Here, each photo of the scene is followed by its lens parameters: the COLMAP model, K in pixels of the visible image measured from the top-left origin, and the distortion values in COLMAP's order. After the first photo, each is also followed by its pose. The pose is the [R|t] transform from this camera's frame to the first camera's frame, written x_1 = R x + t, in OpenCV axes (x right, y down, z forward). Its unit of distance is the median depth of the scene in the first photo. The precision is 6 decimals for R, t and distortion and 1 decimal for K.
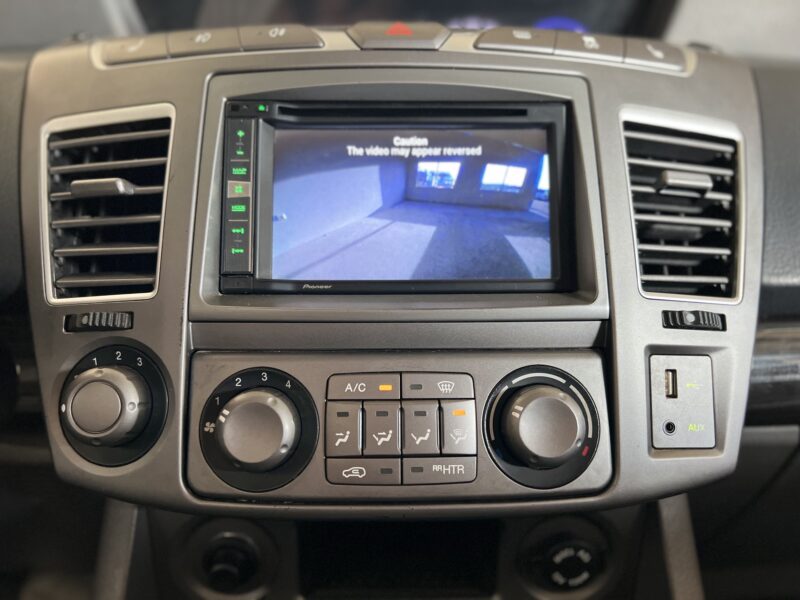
lens RADIAL K [[622.5, 0, 400.0], [0, 622.5, 300.0], [0, 0, 1]] dist [0.042497, 0.001668]
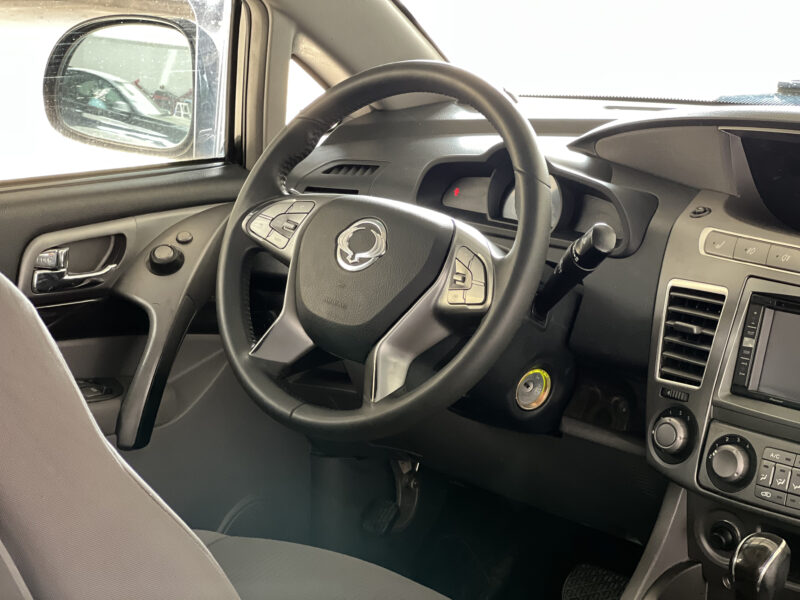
lens RADIAL K [[1763.7, 0, 400.0], [0, 1763.7, 300.0], [0, 0, 1]] dist [0.003607, 1.216120]
pose [[0.774772, 0.193374, -0.601942, 2.305109], [-0.131529, 0.980546, 0.145706, -1.017779], [0.618408, -0.033716, 0.785134, -4.197044]]
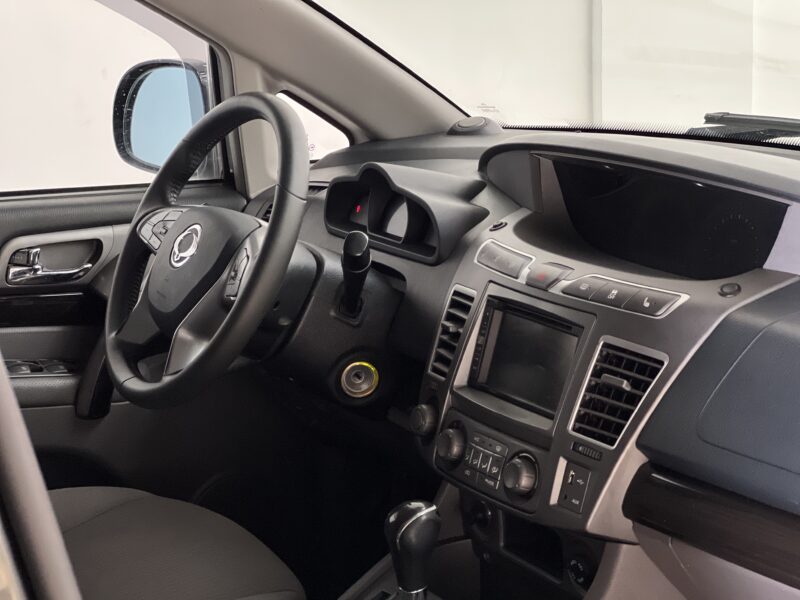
lens RADIAL K [[1763.7, 0, 400.0], [0, 1763.7, 300.0], [0, 0, 1]] dist [0.003607, 1.216120]
pose [[0.510777, 0.195942, -0.837087, 4.949298], [-0.116407, 0.980477, 0.158477, -1.319516], [0.851796, 0.016496, 0.523614, -2.584464]]
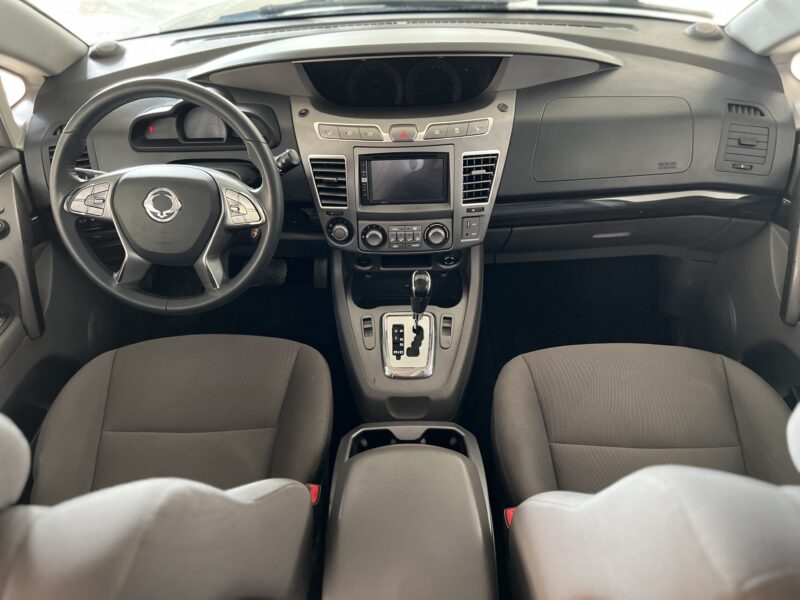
lens RADIAL K [[622.5, 0, 400.0], [0, 622.5, 300.0], [0, 0, 1]] dist [0.042497, 0.001668]
pose [[0.999859, -0.013722, -0.009654, 0.002060], [0.016757, 0.845358, 0.533937, -1.744948], [0.000834, -0.534024, 0.845469, -2.945965]]
